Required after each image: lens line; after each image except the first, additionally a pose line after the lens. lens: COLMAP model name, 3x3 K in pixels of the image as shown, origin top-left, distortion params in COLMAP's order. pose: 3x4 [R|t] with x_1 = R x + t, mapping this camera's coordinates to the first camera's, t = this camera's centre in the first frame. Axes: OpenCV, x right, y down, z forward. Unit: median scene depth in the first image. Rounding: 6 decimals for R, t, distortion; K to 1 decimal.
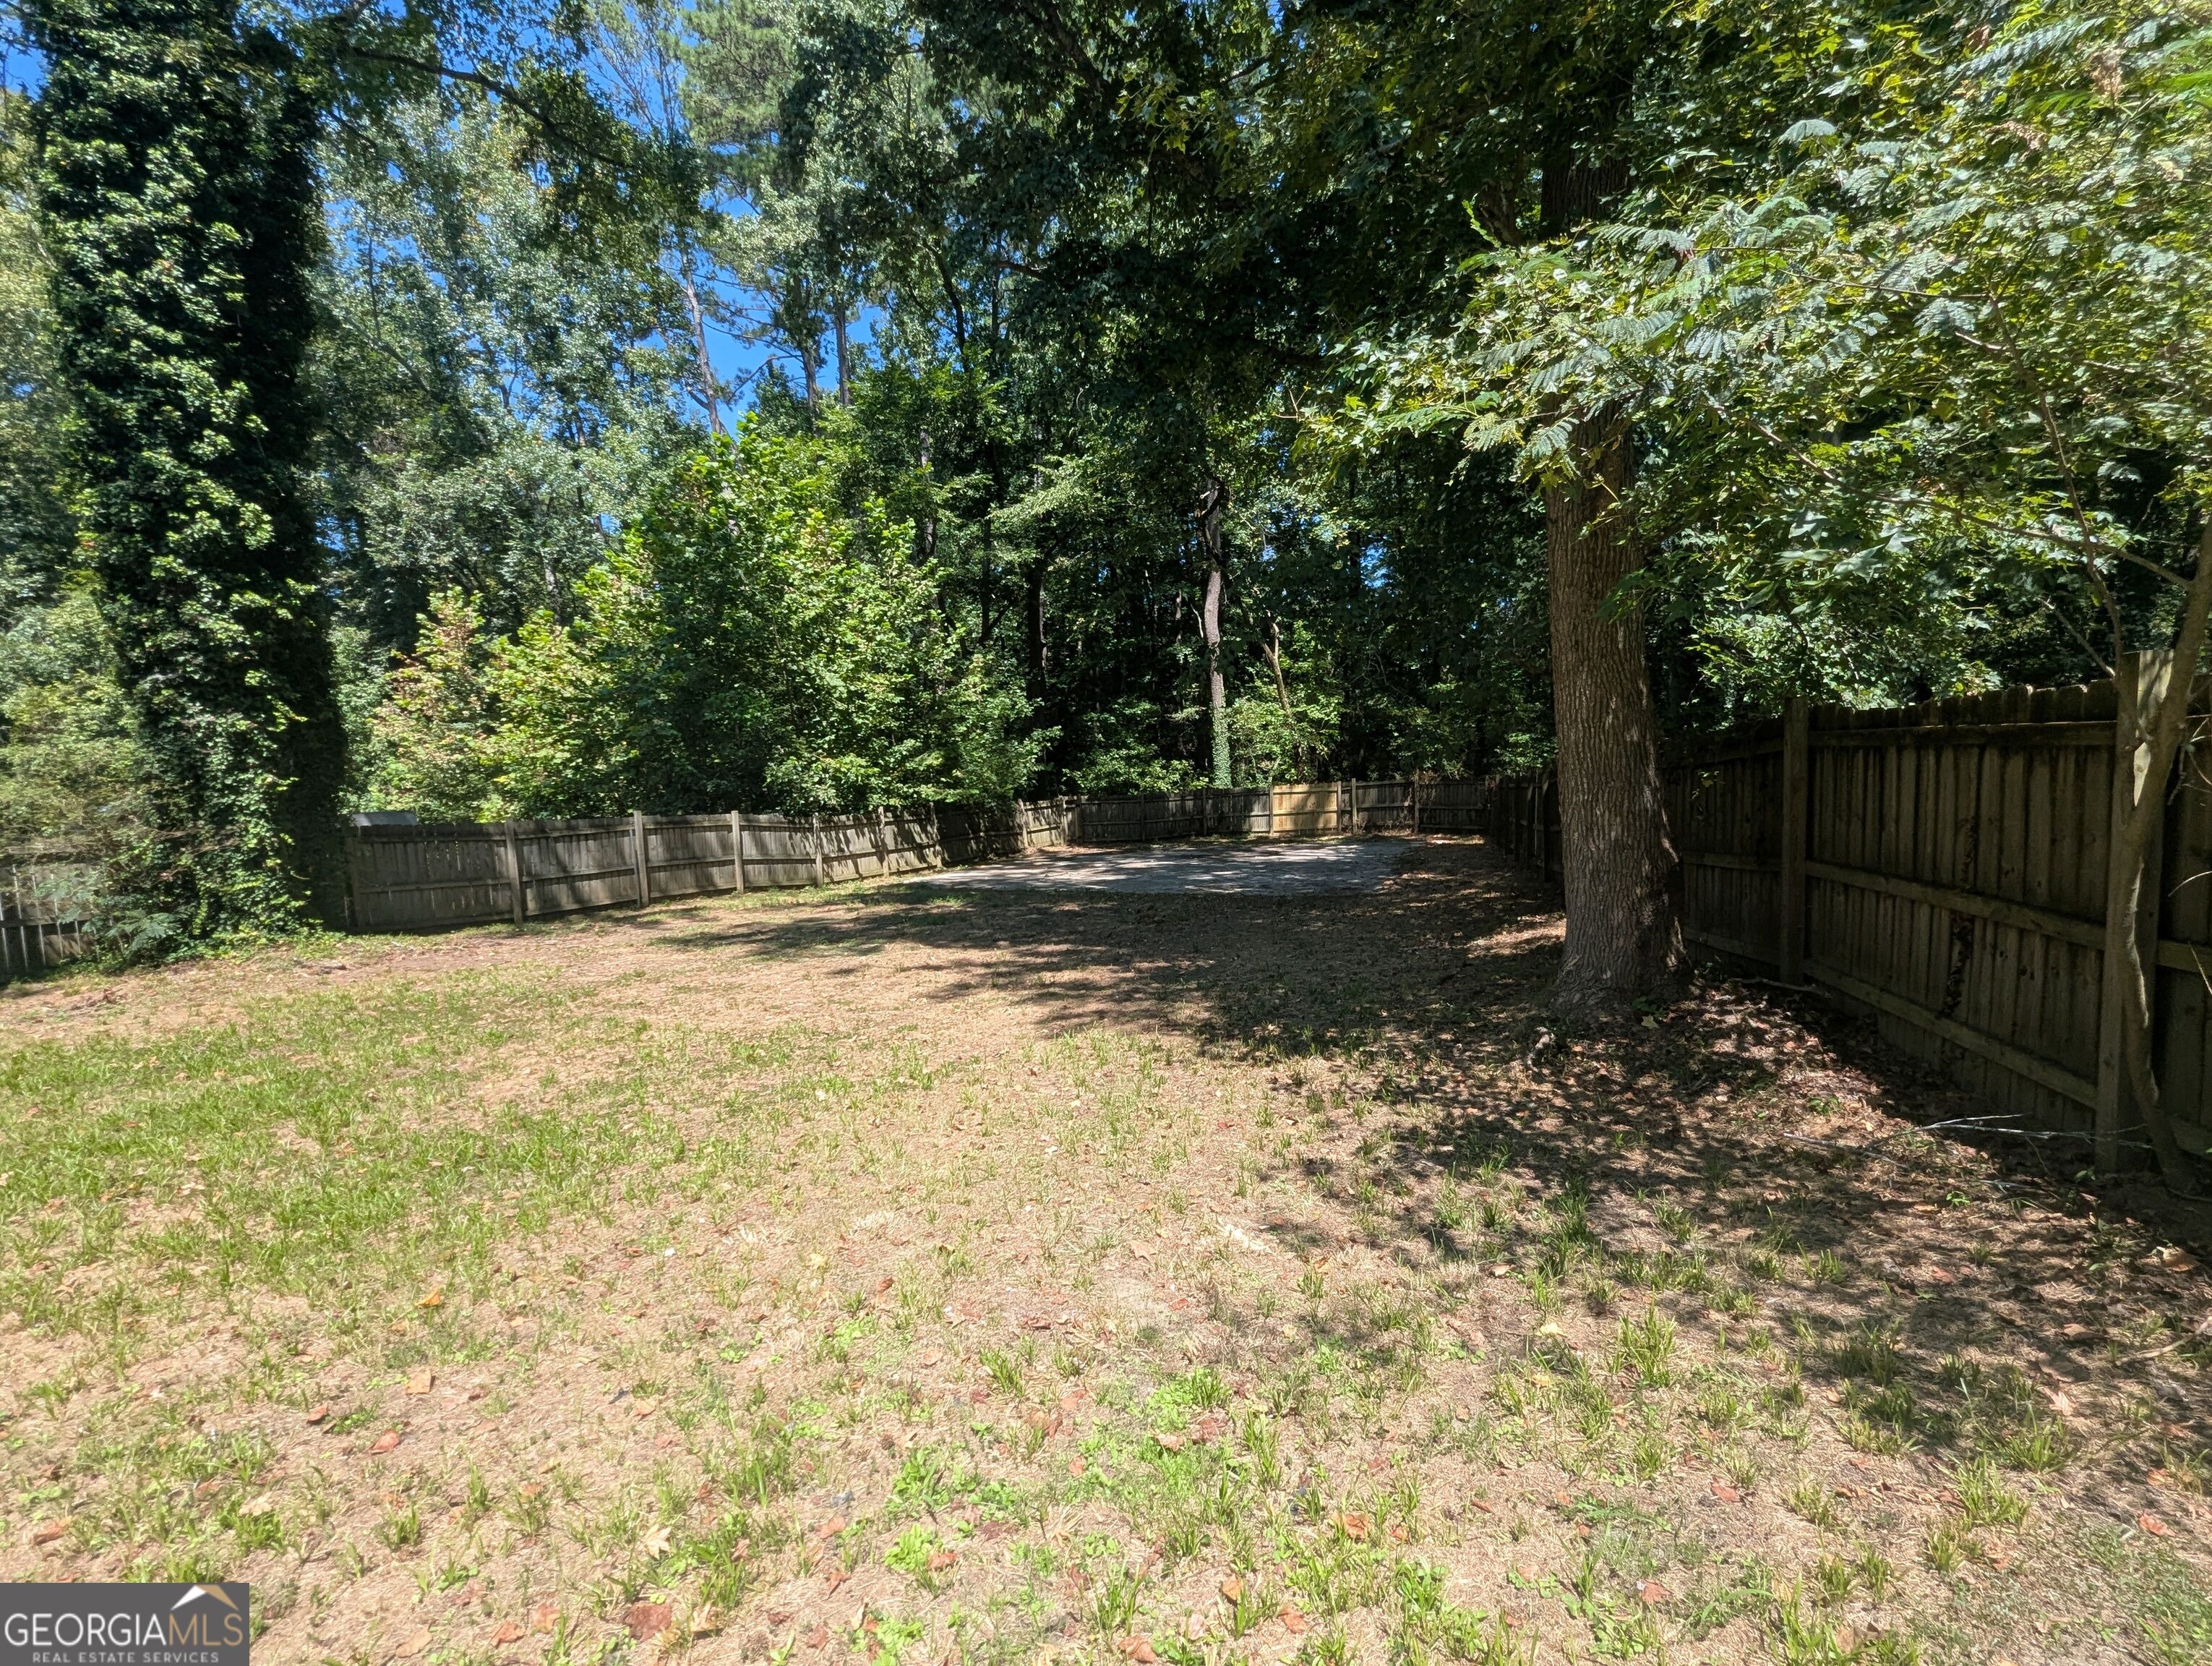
lens RADIAL K [[915.4, 0, 1113.4], [0, 915.4, 847.1], [0, 0, 1]] dist [0.002831, -0.002249]
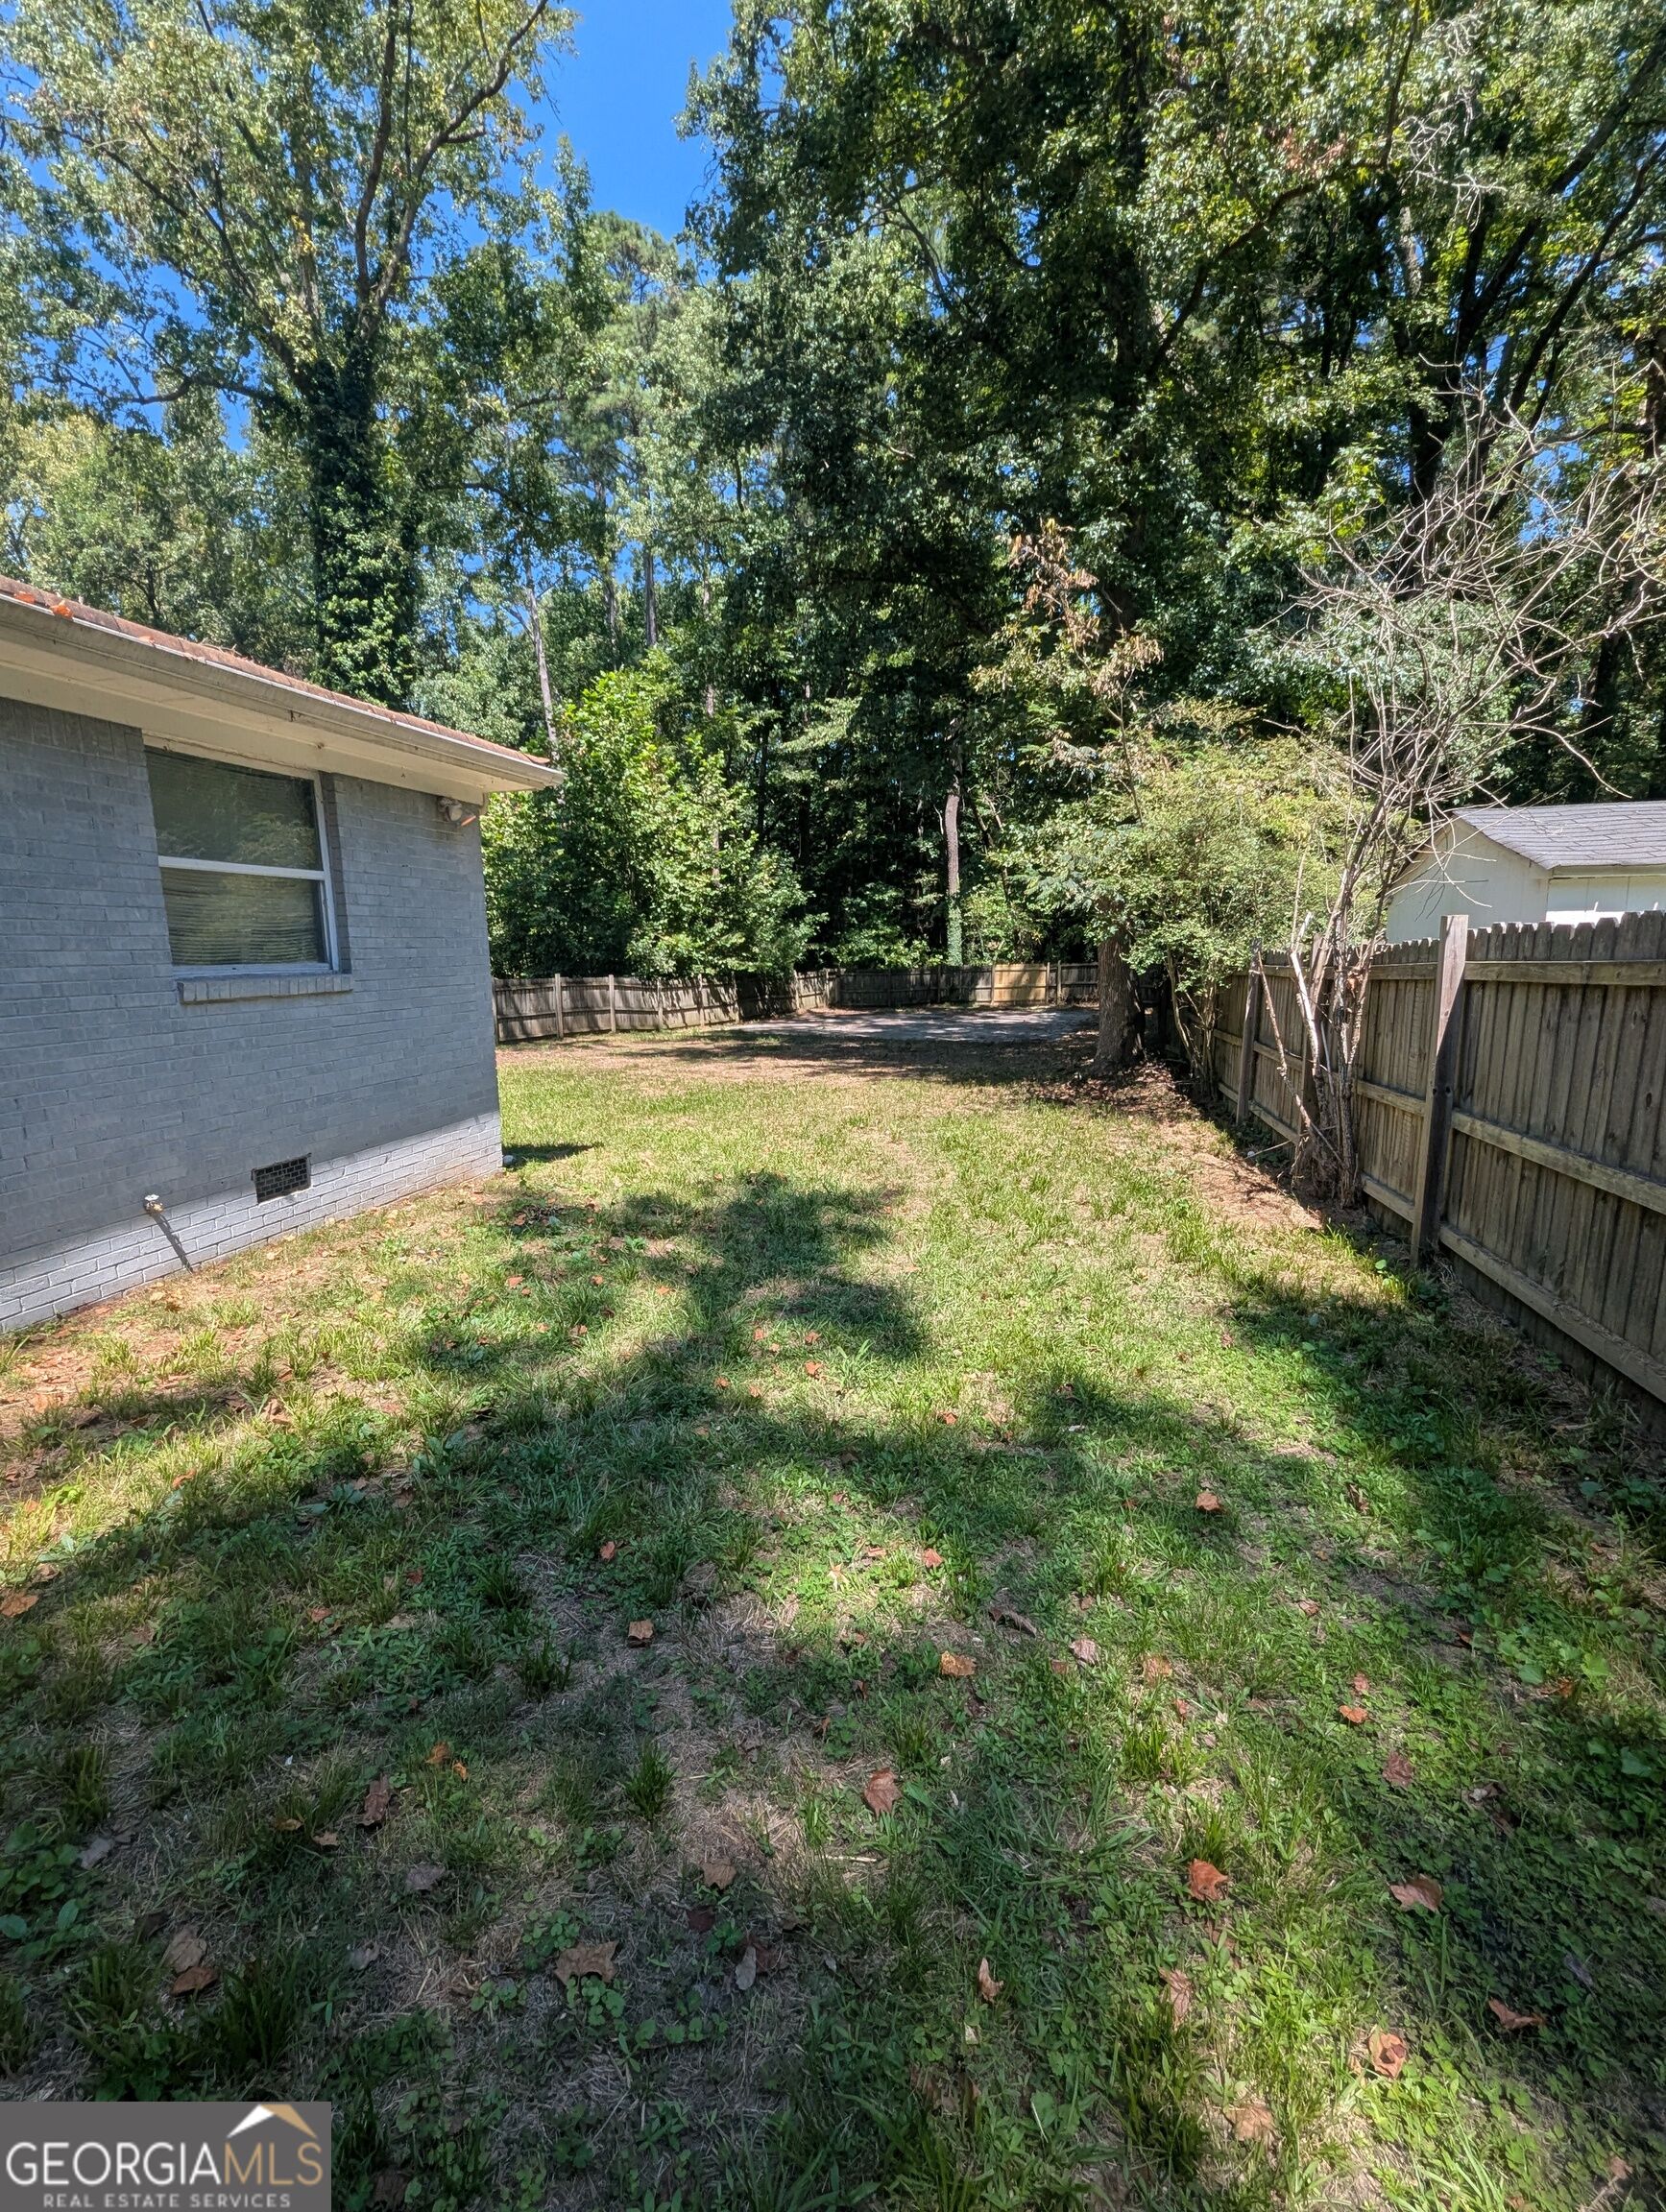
lens RADIAL K [[915.3, 0, 824.2], [0, 915.3, 1105.9], [0, 0, 1]] dist [0.002831, -0.002249]
pose [[0.999465, 0.028563, -0.015933, -0.041658], [-0.026883, 0.994897, 0.097244, 0.012396], [0.018630, -0.096764, 0.995133, -0.335629]]
